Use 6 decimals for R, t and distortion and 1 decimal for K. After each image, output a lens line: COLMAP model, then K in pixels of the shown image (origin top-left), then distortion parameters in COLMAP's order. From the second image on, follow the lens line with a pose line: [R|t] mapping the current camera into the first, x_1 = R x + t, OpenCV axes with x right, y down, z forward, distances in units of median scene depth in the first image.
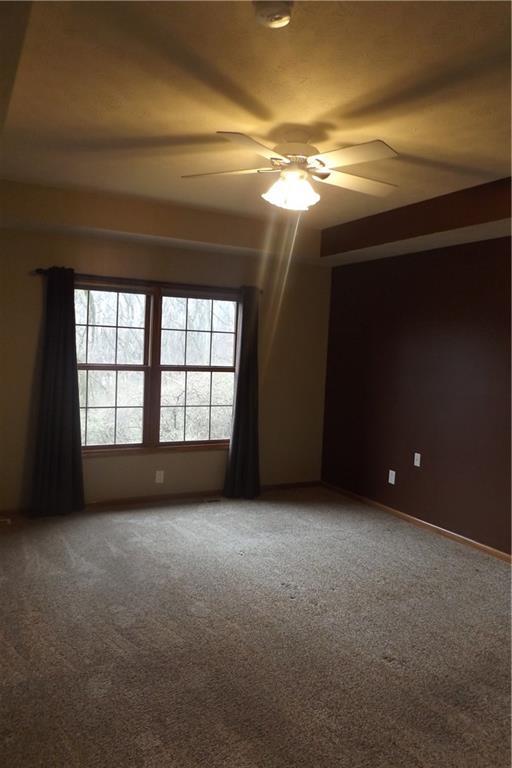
lens RADIAL K [[568.3, 0, 252.8], [0, 568.3, 388.1], [0, 0, 1]] dist [0.007604, -0.008247]
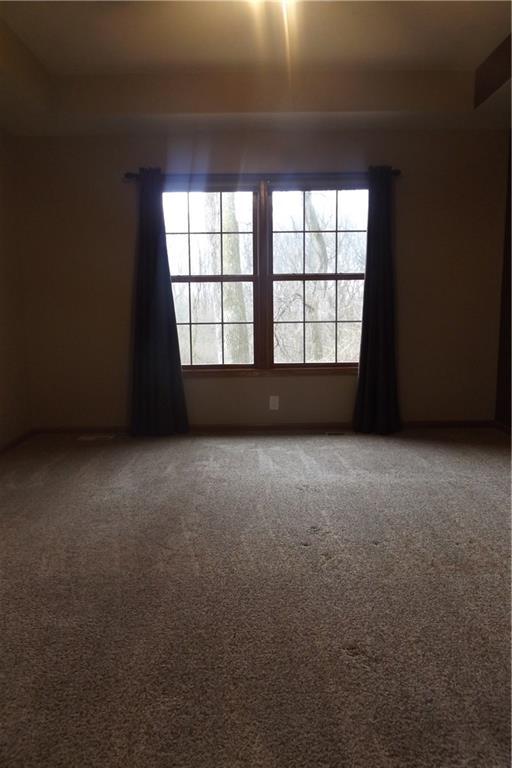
lens RADIAL K [[568.3, 0, 252.8], [0, 568.3, 388.1], [0, 0, 1]] dist [0.007604, -0.008247]
pose [[0.887942, 0.016270, -0.459667, 0.217177], [0.017254, 0.997493, 0.068635, 0.074874], [0.459631, -0.068875, 0.885435, 0.215757]]
